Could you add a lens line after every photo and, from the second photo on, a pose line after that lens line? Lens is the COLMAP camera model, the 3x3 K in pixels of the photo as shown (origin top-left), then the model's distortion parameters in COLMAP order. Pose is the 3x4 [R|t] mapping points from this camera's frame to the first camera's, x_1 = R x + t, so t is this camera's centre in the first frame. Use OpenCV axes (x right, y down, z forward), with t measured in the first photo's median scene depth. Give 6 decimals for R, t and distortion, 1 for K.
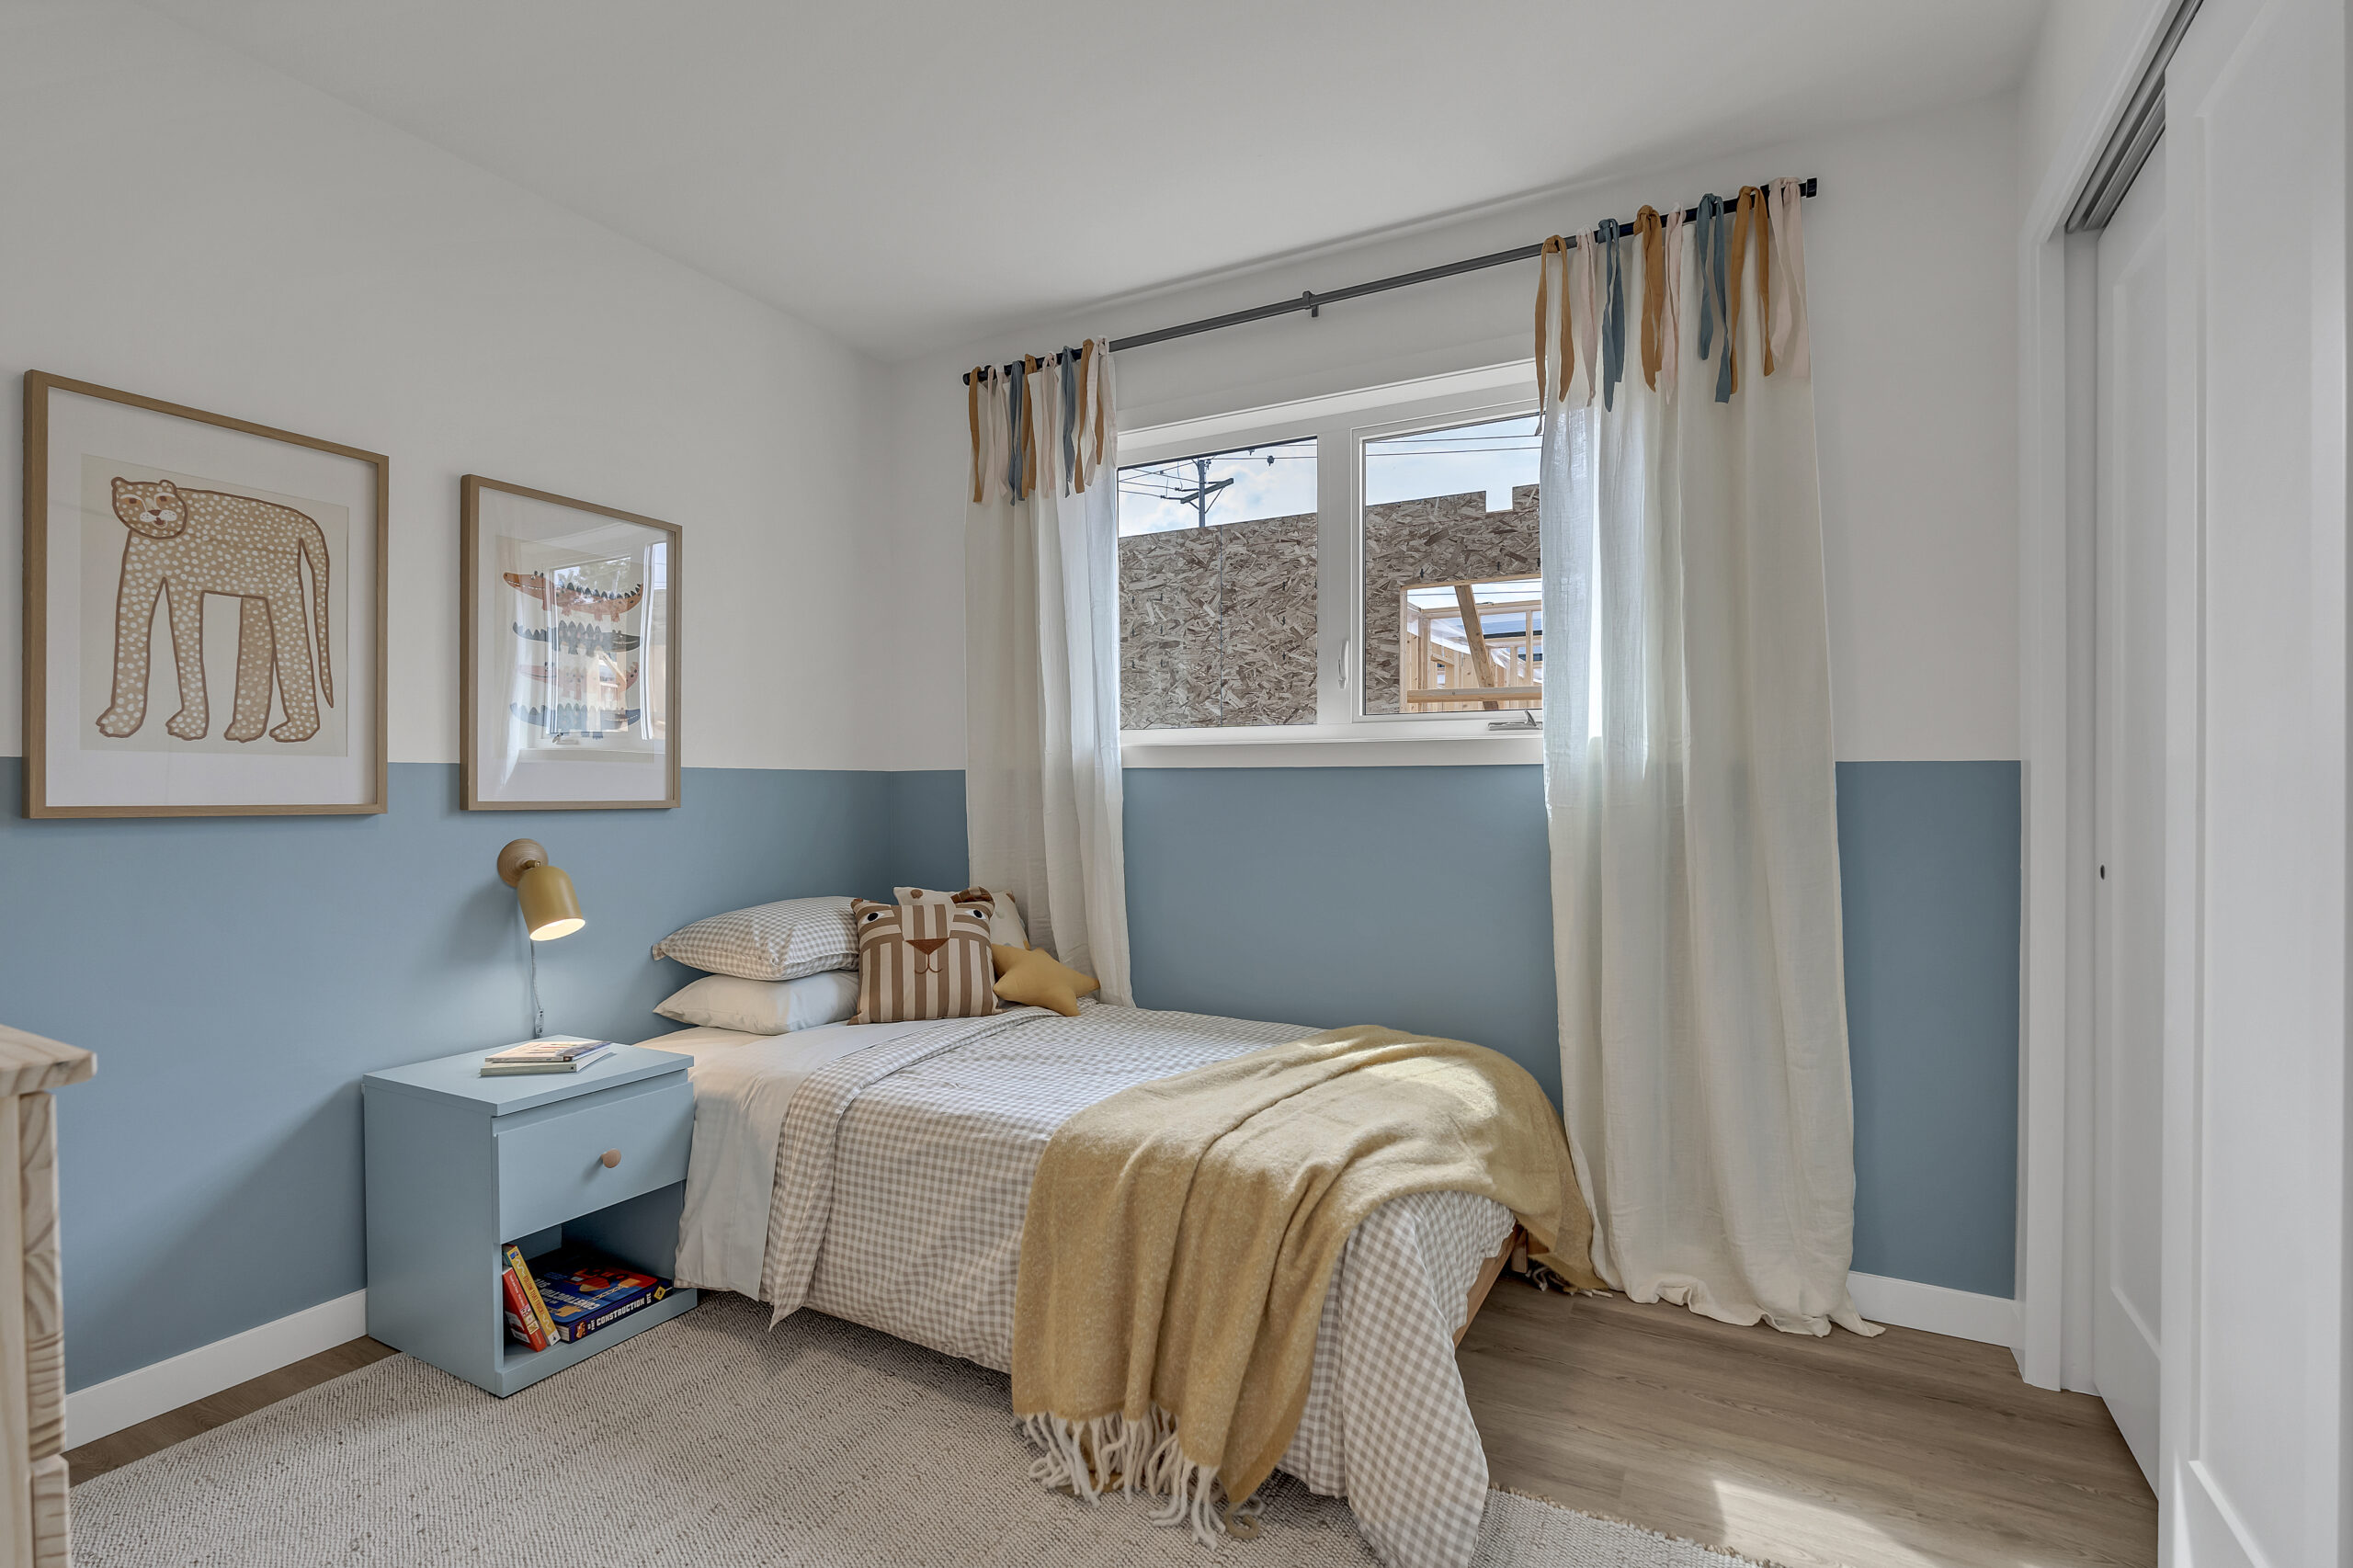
lens RADIAL K [[1066.7, 0, 1164.9], [0, 1066.7, 788.8], [0, 0, 1]] dist [-0.004621, 0.002340]
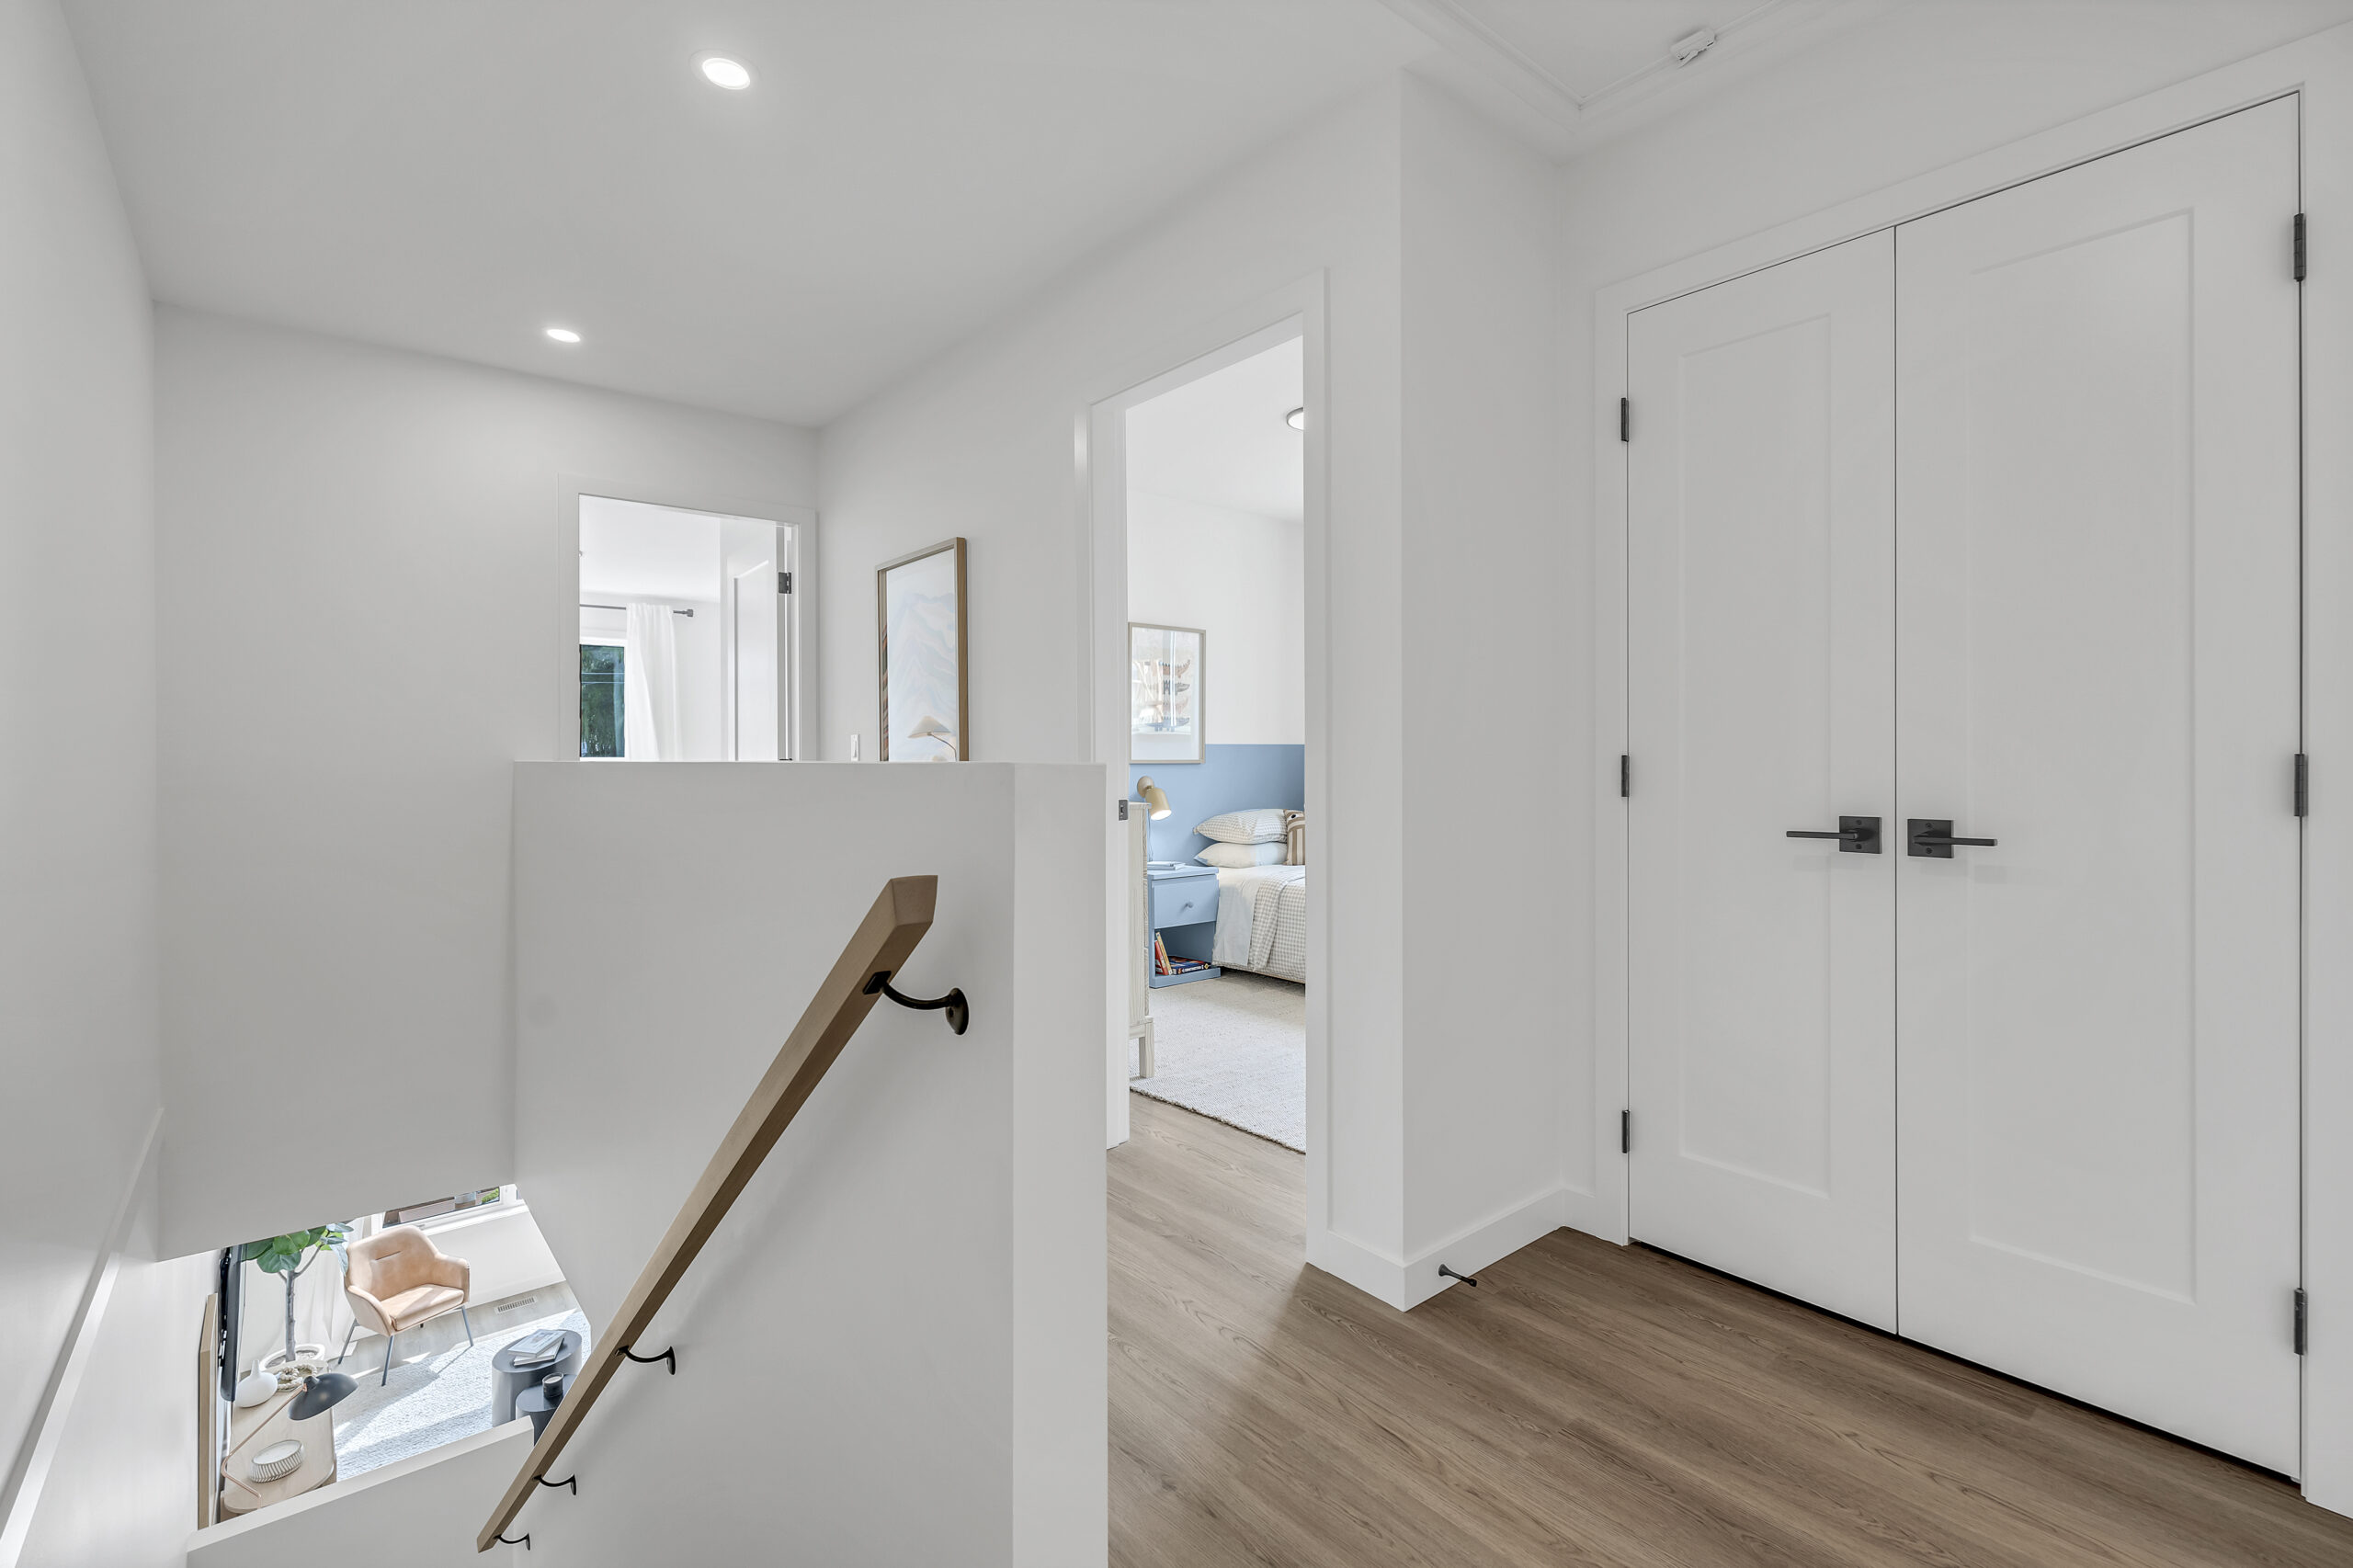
lens RADIAL K [[1066.7, 0, 1173.1], [0, 1066.7, 767.1], [0, 0, 1]] dist [-0.004621, 0.002340]
pose [[0.928277, 0.001274, -0.371889, 0.313999], [0.003221, 0.999929, 0.011466, 0.001628], [0.371877, -0.011841, 0.928207, -1.134703]]
